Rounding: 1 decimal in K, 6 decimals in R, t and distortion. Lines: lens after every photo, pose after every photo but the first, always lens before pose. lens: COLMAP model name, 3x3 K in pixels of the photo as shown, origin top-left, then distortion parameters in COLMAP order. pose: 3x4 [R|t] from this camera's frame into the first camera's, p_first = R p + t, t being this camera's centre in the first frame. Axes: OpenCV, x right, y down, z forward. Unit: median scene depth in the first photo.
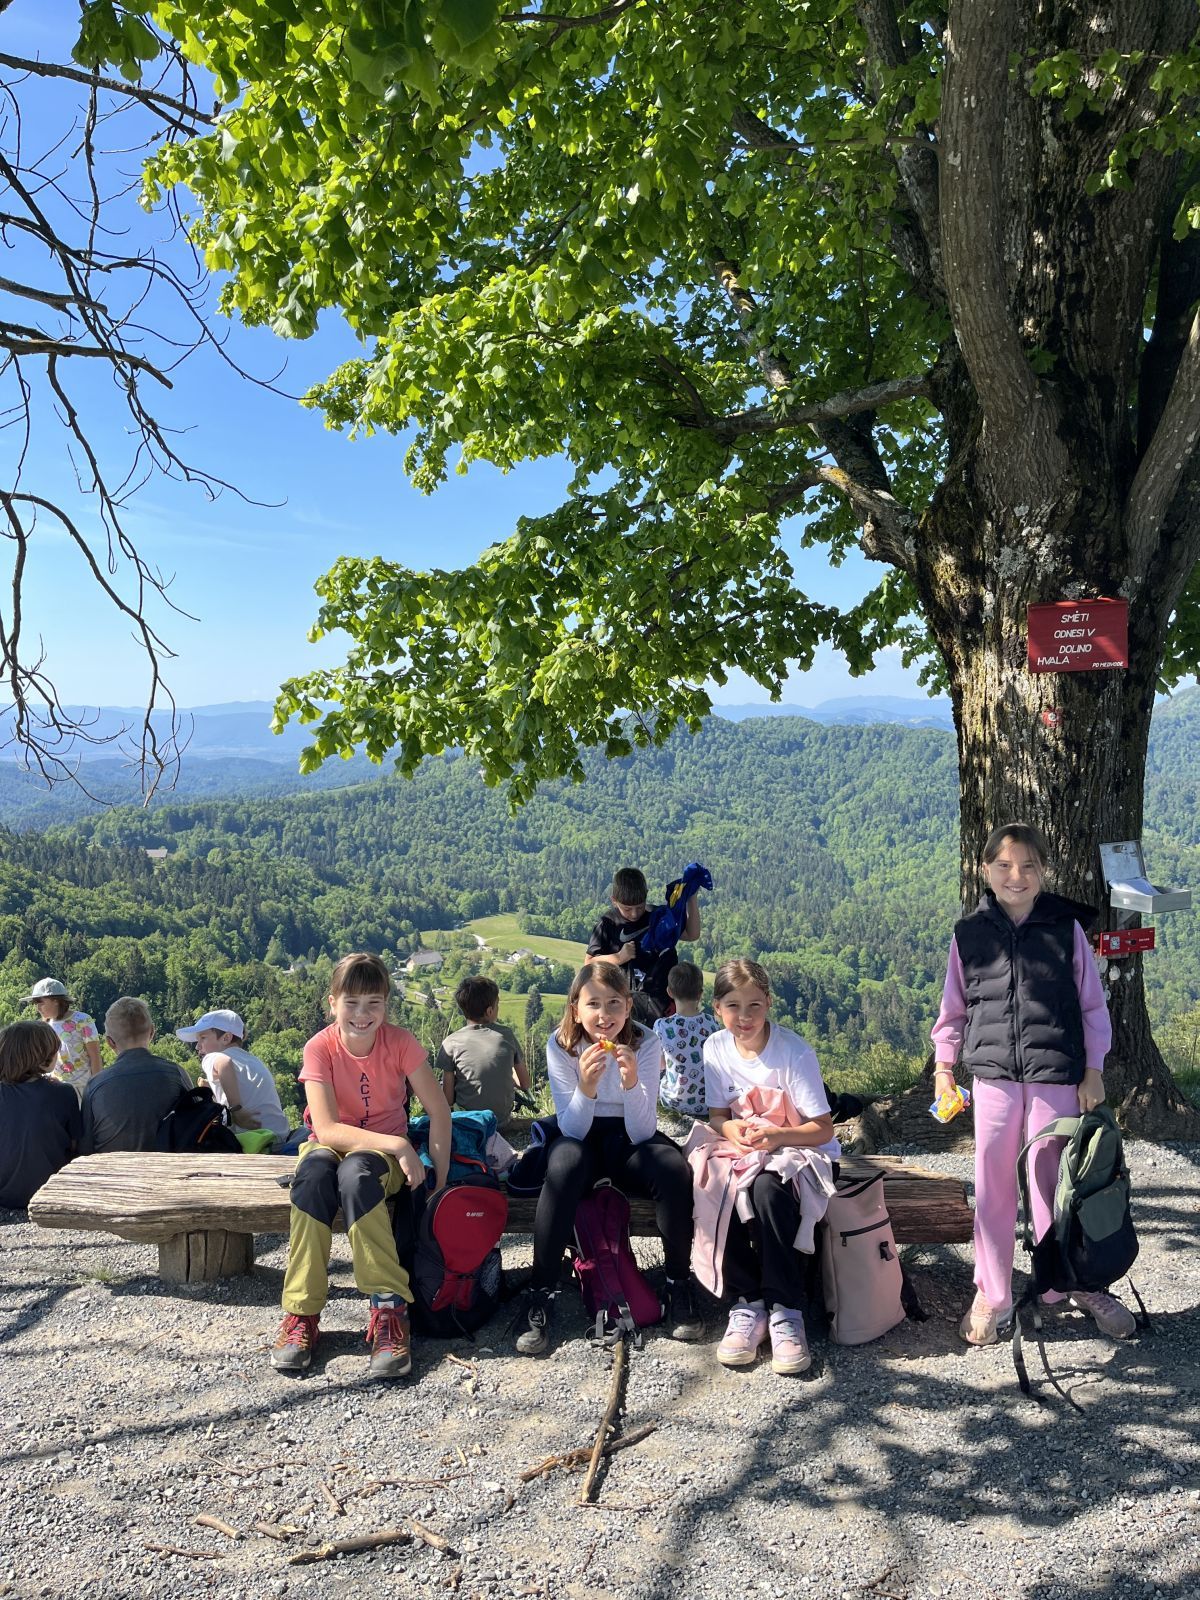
lens RADIAL K [[1245.9, 0, 600.1], [0, 1245.9, 800.6], [0, 0, 1]] dist [0.045737, -0.042868]
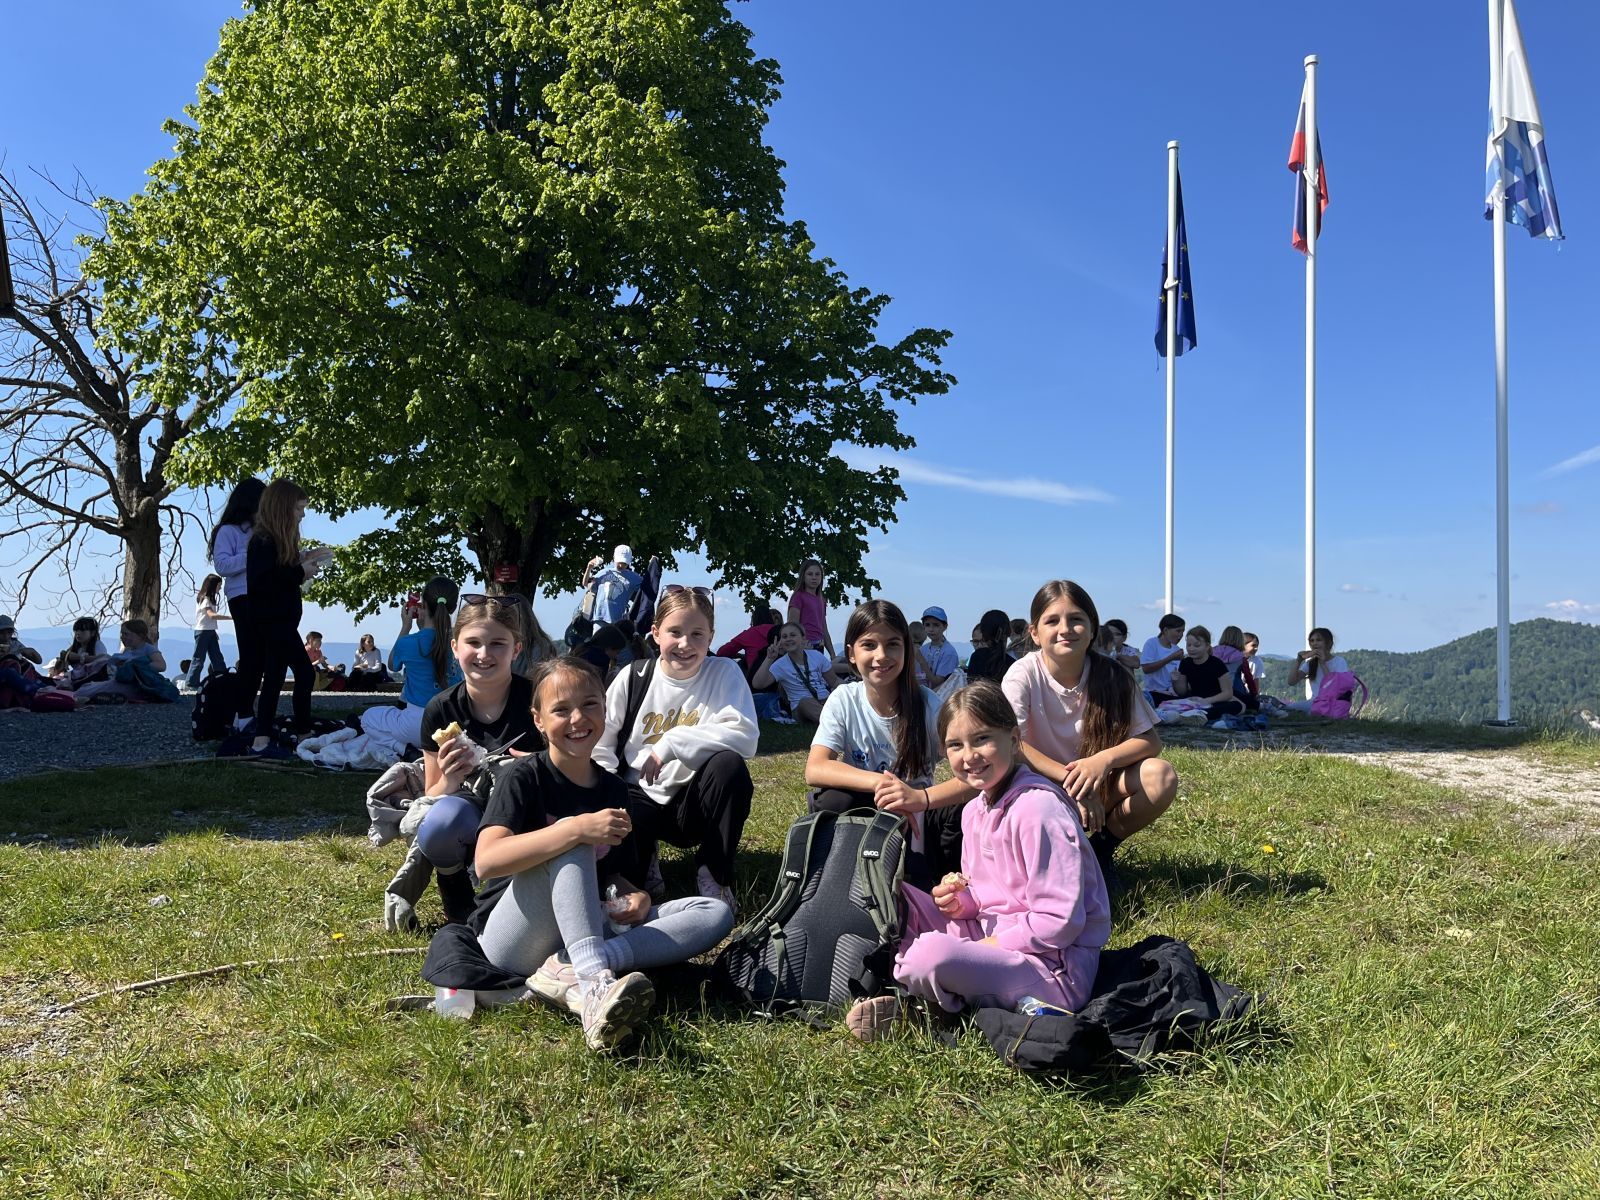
lens RADIAL K [[1245.9, 0, 793.0], [0, 1245.9, 595.7], [0, 0, 1]] dist [0.045737, -0.042868]
pose [[0.970521, 0.036262, 0.238274, 0.234413], [-0.009156, 0.993450, -0.113899, 0.278766], [-0.240844, 0.108360, 0.964496, -2.216260]]
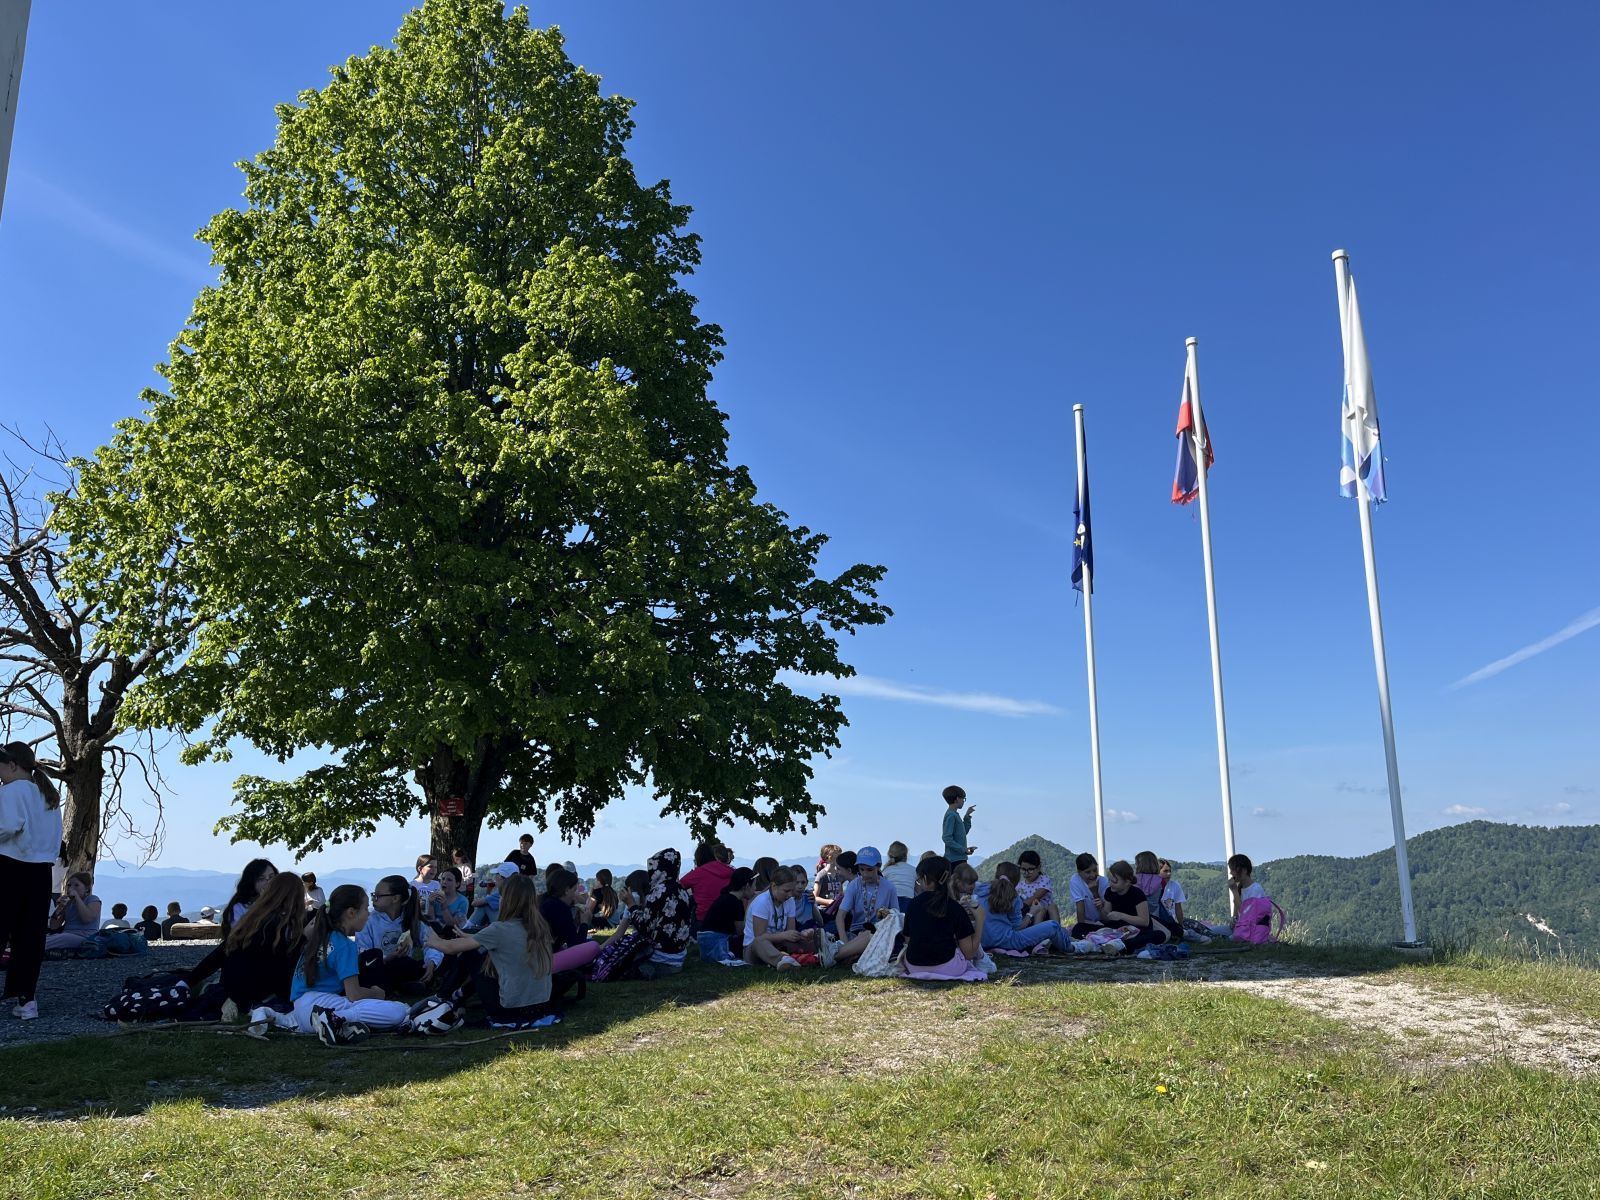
lens RADIAL K [[1245.9, 0, 807.1], [0, 1245.9, 600.0], [0, 0, 1]] dist [0.045737, -0.042868]
pose [[0.957175, 0.065473, 0.282008, 0.213080], [0.015854, 0.960776, -0.276872, 0.259943], [-0.289075, 0.269486, 0.918593, -2.315006]]
